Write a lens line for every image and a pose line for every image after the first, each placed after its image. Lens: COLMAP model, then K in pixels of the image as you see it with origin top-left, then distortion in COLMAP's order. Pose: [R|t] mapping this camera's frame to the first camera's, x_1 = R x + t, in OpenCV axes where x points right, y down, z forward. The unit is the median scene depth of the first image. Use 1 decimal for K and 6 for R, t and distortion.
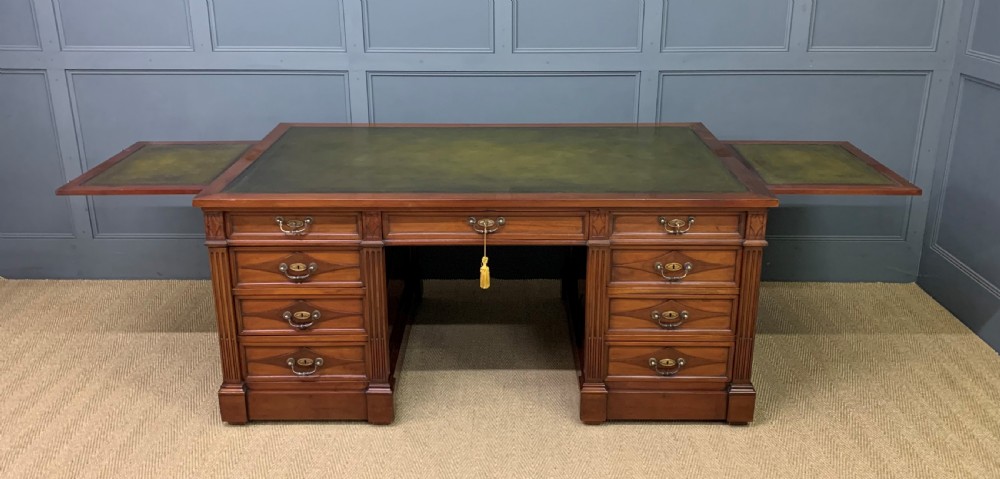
lens RADIAL K [[816.6, 0, 511.1], [0, 816.6, 202.7], [0, 0, 1]] dist [0.020863, -0.017993]
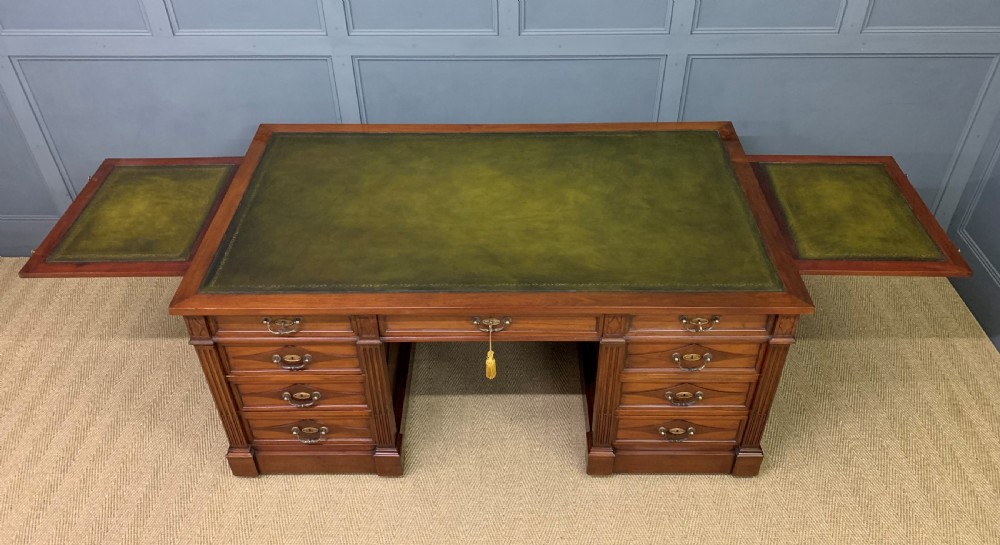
lens RADIAL K [[770.4, 0, 514.6], [0, 770.4, 227.6], [0, 0, 1]] dist [0.001460, 0.005916]
pose [[0.999988, -0.002758, -0.004102, -0.000573], [0.003994, 0.939831, 0.341615, -0.354105], [0.002913, -0.341627, 0.939831, 0.213214]]
